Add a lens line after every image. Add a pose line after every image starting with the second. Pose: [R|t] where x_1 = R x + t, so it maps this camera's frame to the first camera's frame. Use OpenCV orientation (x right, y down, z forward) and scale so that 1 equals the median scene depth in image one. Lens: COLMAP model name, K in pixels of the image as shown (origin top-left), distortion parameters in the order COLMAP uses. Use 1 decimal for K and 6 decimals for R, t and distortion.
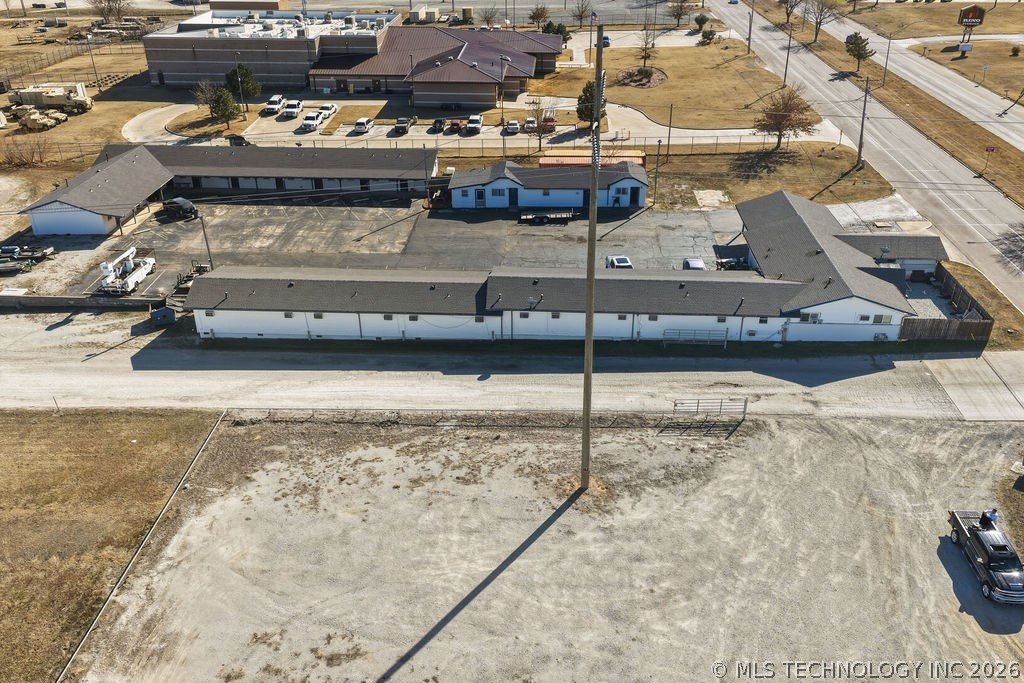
lens RADIAL K [[850.6, 0, 513.0], [0, 850.6, 341.9], [0, 0, 1]] dist [-0.016749, 0.042554]
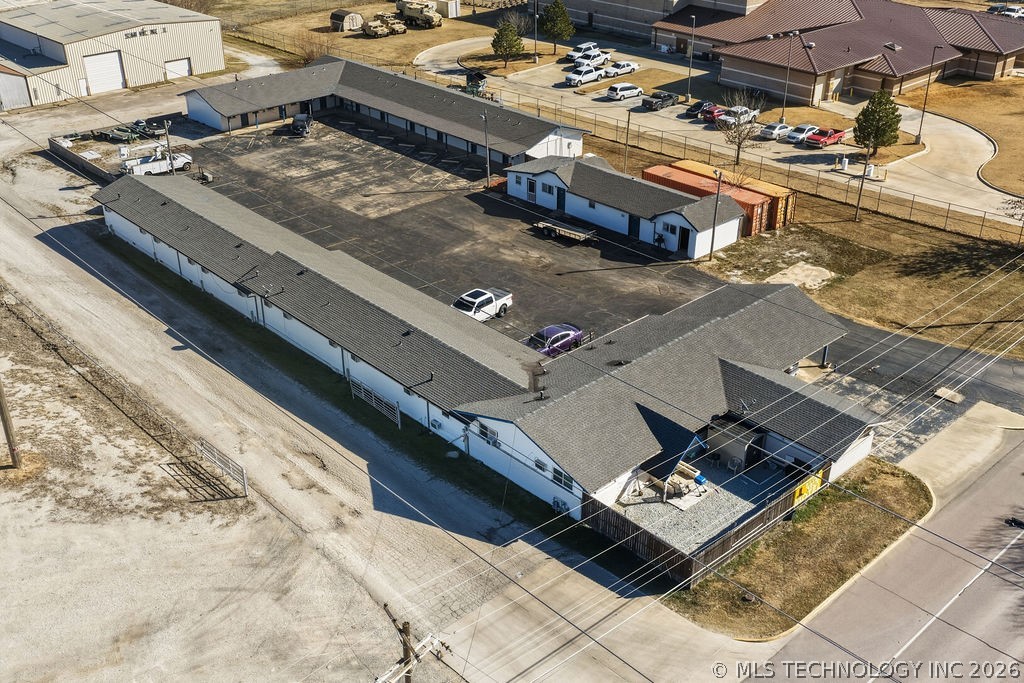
lens RADIAL K [[1034.0, 0, 513.4], [0, 1034.0, 342.4], [0, 0, 1]] dist [-0.000288, 0.000000]
pose [[0.718526, 0.334615, -0.609716, 0.777046], [-0.342411, 0.933247, 0.108652, -0.178280], [0.605372, 0.130704, 0.785138, 0.319806]]
